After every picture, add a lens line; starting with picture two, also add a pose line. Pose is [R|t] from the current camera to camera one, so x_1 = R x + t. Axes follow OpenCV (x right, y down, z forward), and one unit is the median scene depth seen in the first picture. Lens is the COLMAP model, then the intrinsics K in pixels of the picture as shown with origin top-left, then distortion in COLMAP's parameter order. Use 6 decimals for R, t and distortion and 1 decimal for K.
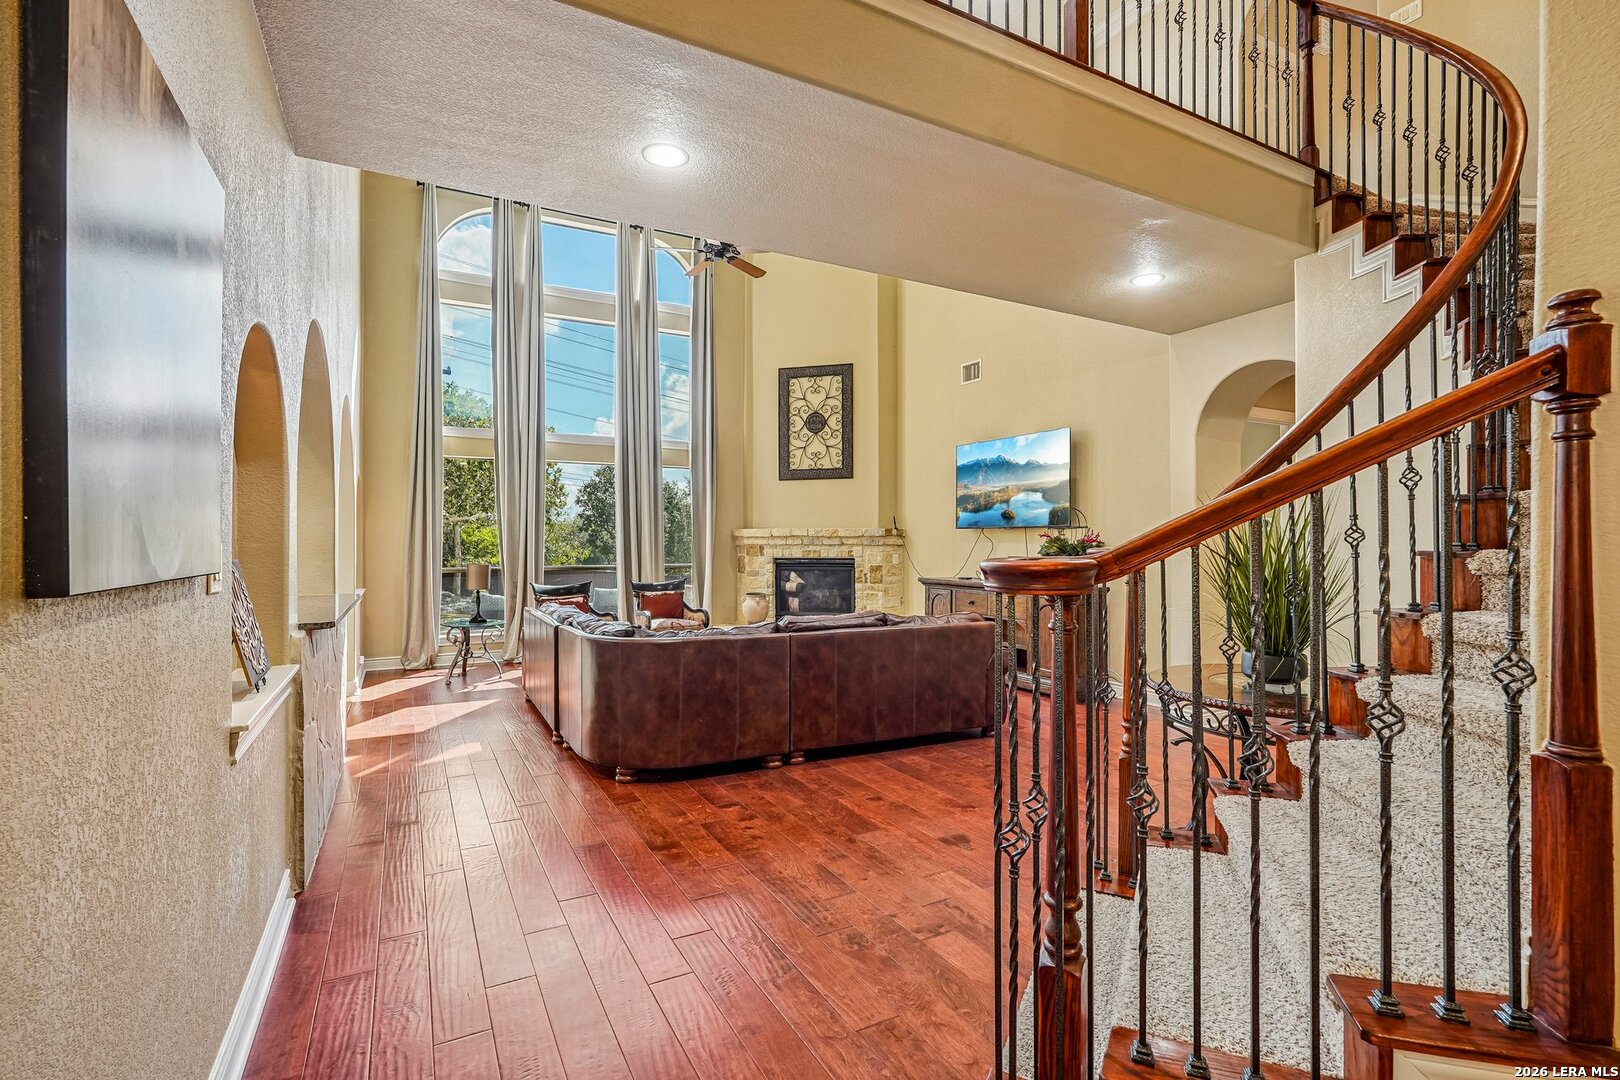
lens RADIAL K [[736.2, 0, 792.3], [0, 736.2, 540.8], [0, 0, 1]] dist [-0.014919, 0.009791]
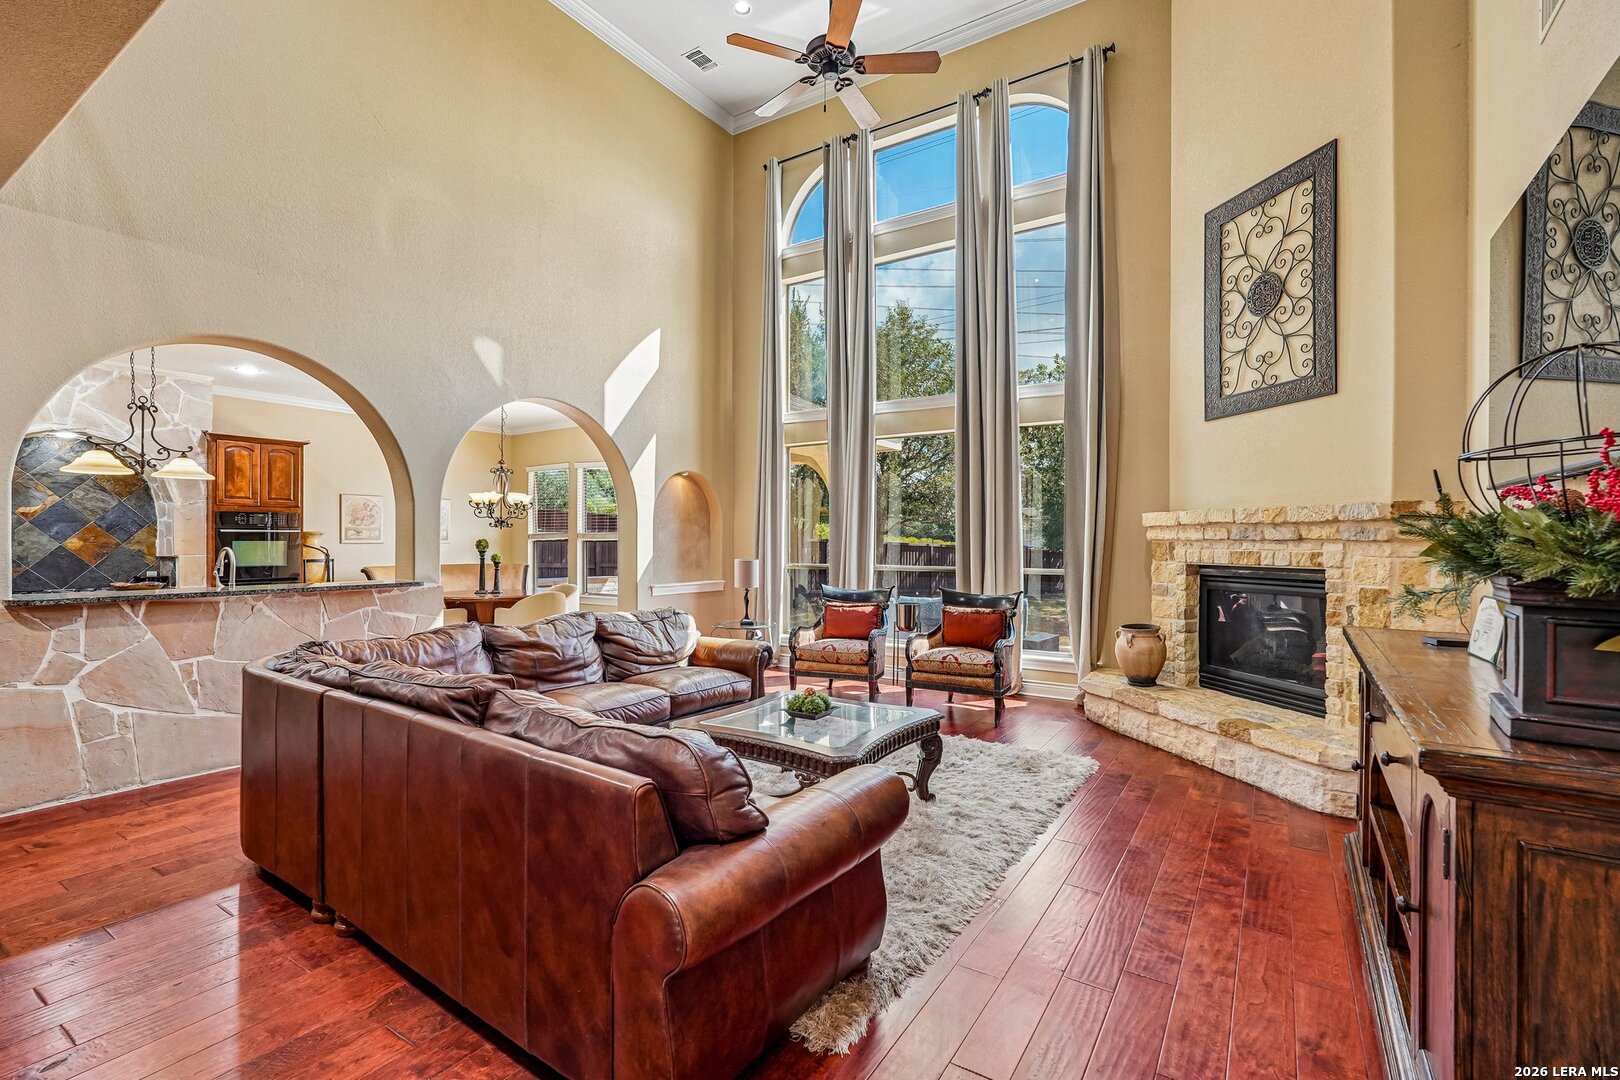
lens RADIAL K [[726.6, 0, 791.8], [0, 726.6, 542.5], [0, 0, 1]] dist [-0.015313, 0.008379]
pose [[0.490740, 0.003301, -0.871300, 0.301546], [0.000432, 0.999992, 0.004032, 0.004814], [0.871306, -0.002355, 0.490734, 0.484234]]
